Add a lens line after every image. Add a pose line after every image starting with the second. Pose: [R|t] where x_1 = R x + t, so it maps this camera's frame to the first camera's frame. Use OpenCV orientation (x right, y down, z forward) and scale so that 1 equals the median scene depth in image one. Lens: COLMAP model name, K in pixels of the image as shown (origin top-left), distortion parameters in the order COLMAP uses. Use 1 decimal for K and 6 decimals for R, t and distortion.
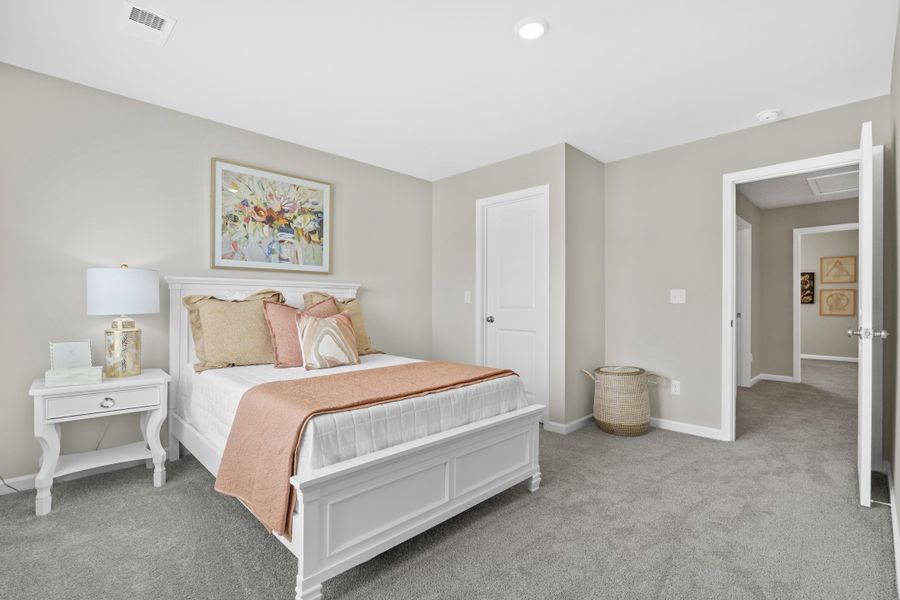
lens RADIAL K [[419.0, 0, 450.0], [0, 419.0, 300.0], [0, 0, 1]] dist [0.001043, 0.000210]
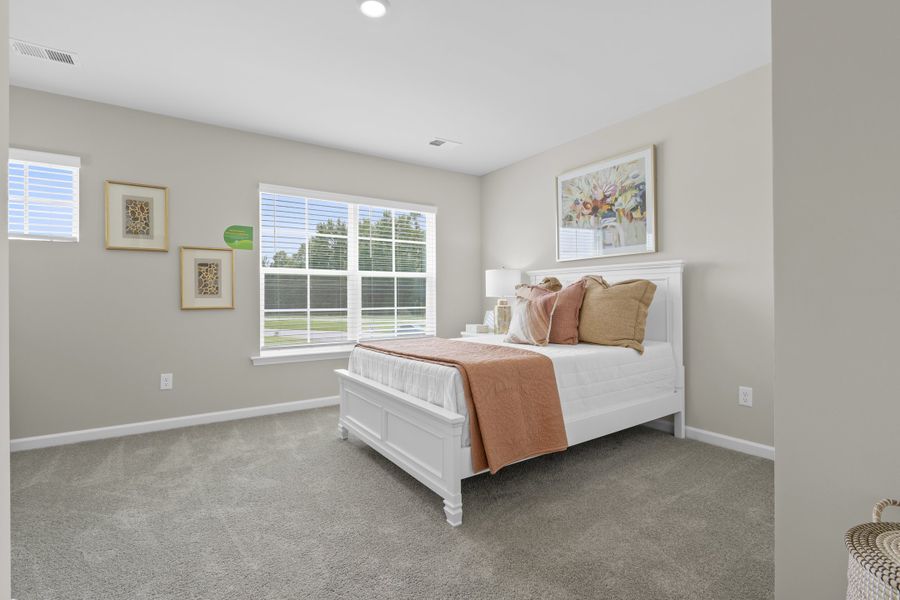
lens RADIAL K [[419.0, 0, 450.0], [0, 419.0, 300.0], [0, 0, 1]] dist [0.001043, 0.000210]
pose [[-0.178126, 0.001518, -0.984006, 0.675200], [0.010063, 0.999949, -0.000279, 0.034249], [0.983956, -0.009952, -0.178132, 0.808764]]
